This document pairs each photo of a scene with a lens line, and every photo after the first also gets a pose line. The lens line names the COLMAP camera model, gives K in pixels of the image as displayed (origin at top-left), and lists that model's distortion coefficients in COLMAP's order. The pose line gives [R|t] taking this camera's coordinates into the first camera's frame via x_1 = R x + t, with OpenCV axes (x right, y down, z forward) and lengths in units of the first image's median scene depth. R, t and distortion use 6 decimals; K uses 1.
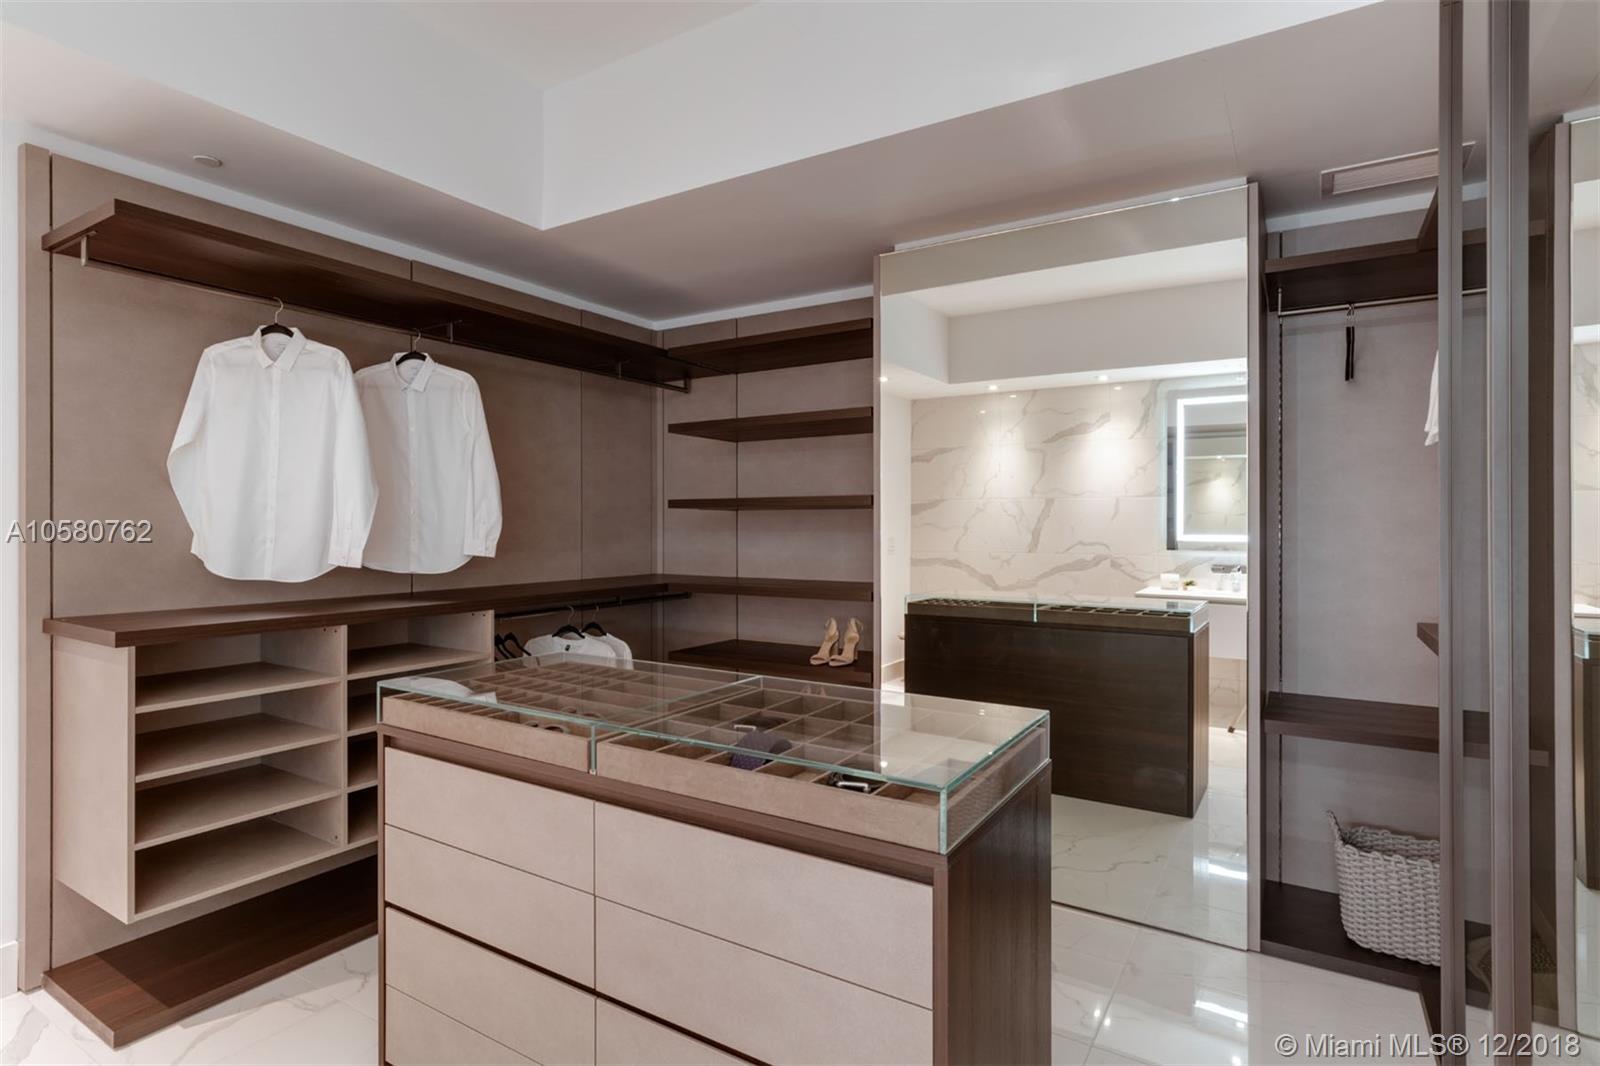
lens RADIAL K [[809.9, 0, 802.1], [0, 809.9, 525.1], [0, 0, 1]] dist [-0.000361, 0.002105]
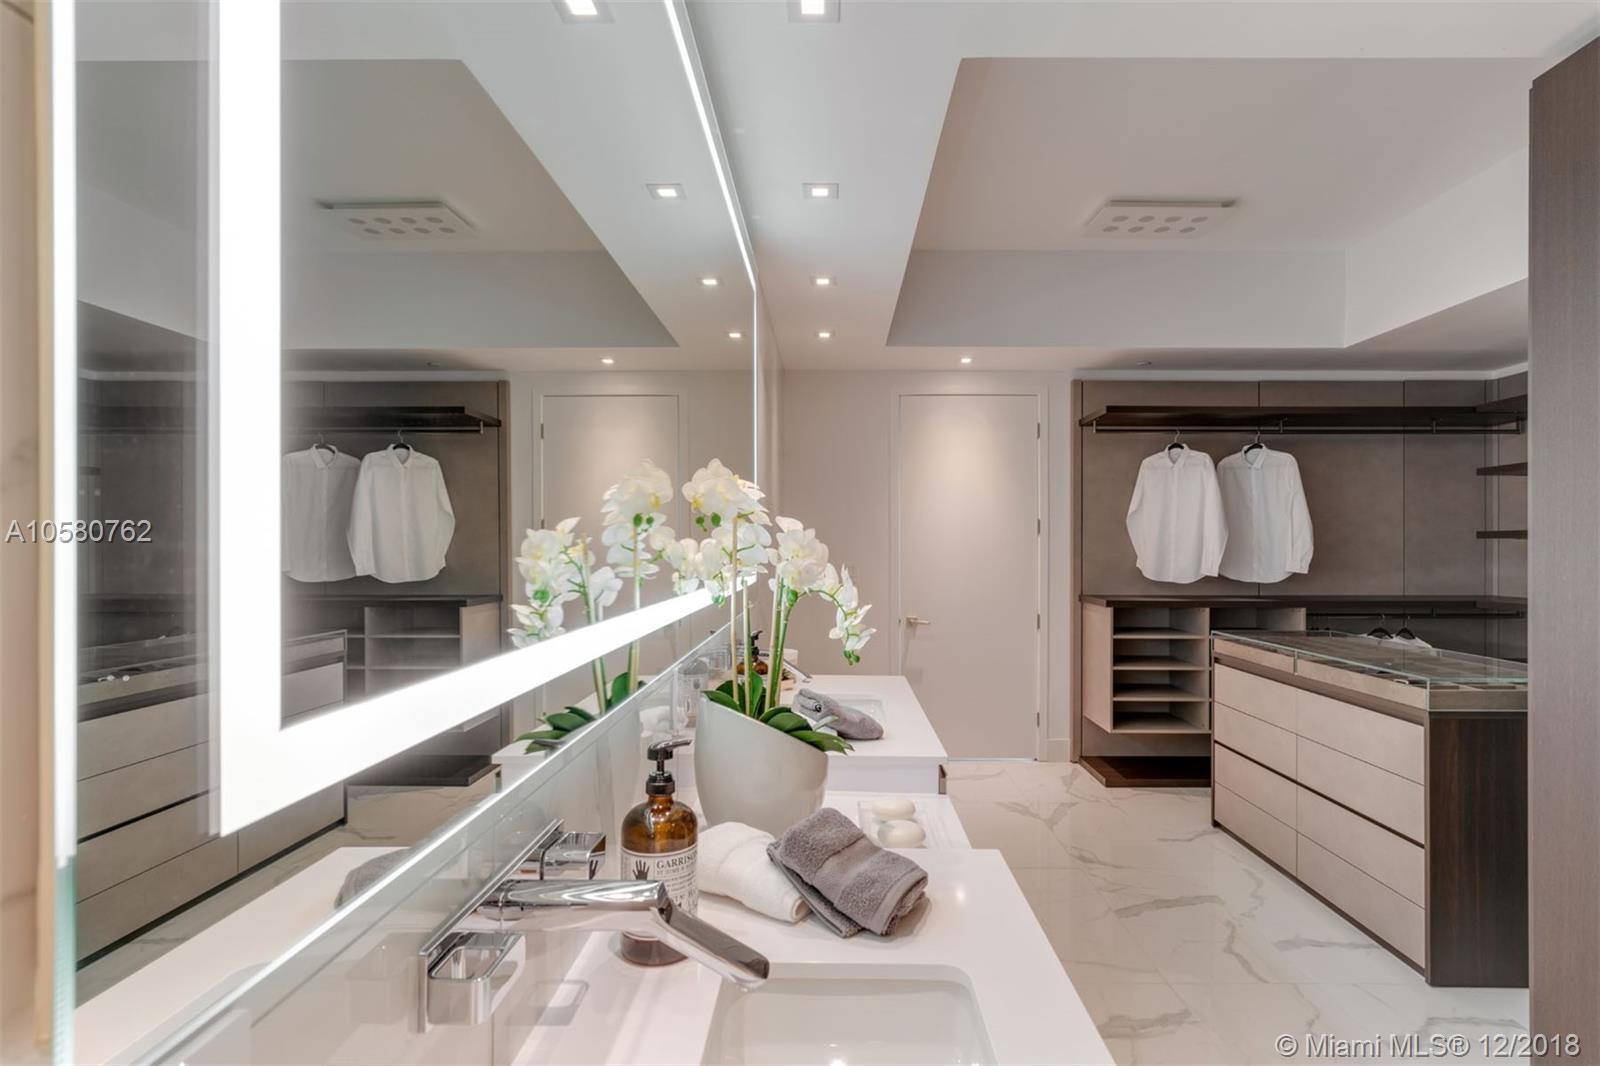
lens RADIAL K [[827.6, 0, 826.4], [0, 827.6, 551.8], [0, 0, 1]] dist [0.000856, 0.000779]
pose [[0.520800, 0.001455, -0.853677, 0.547236], [-0.000992, 0.999999, 0.001099, -0.001970], [0.853678, 0.000274, 0.520801, -0.662202]]
